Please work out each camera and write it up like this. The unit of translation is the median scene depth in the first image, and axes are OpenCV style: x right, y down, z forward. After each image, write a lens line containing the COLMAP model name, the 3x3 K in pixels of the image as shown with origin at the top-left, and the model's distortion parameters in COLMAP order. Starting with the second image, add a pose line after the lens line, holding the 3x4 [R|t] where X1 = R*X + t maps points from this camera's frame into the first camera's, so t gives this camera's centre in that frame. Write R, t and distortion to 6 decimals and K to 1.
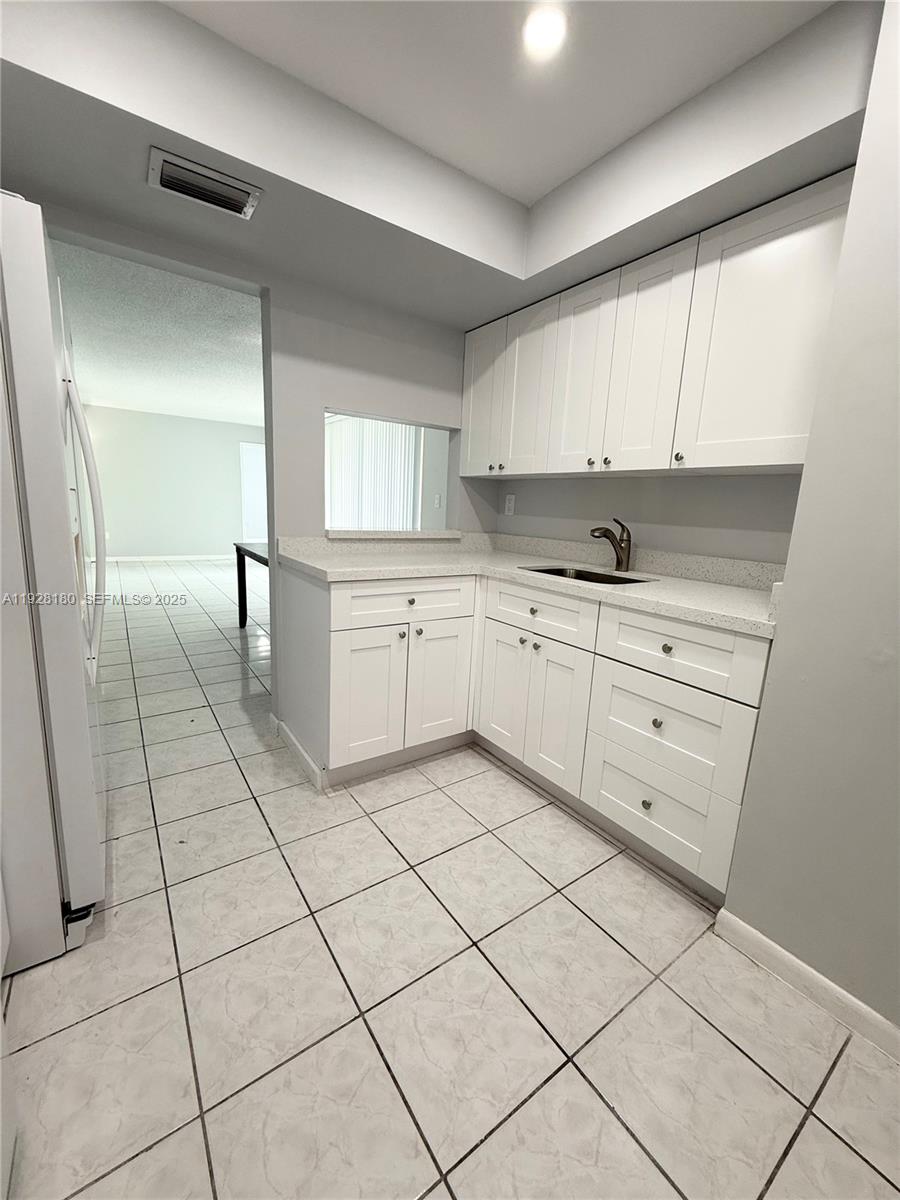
lens RADIAL K [[480.9, 0, 447.4], [0, 480.9, 594.8], [0, 0, 1]] dist [0.010580, -0.001126]
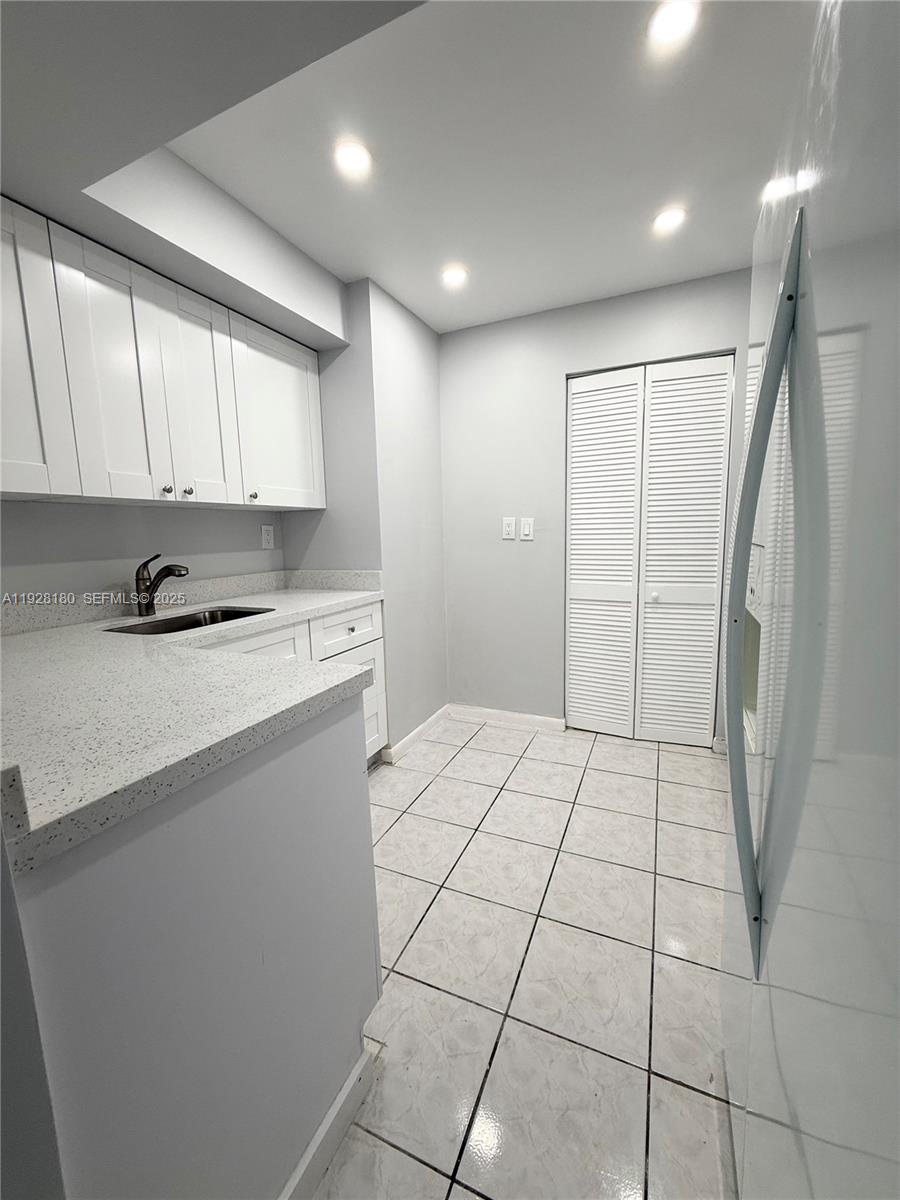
lens RADIAL K [[480.9, 0, 456.9], [0, 480.9, 598.0], [0, 0, 1]] dist [0.010580, -0.001126]
pose [[-0.525444, -0.140944, 0.839073, -0.970730], [0.163321, 0.951136, 0.262043, -0.324999], [-0.835006, 0.274727, -0.476750, 1.437208]]
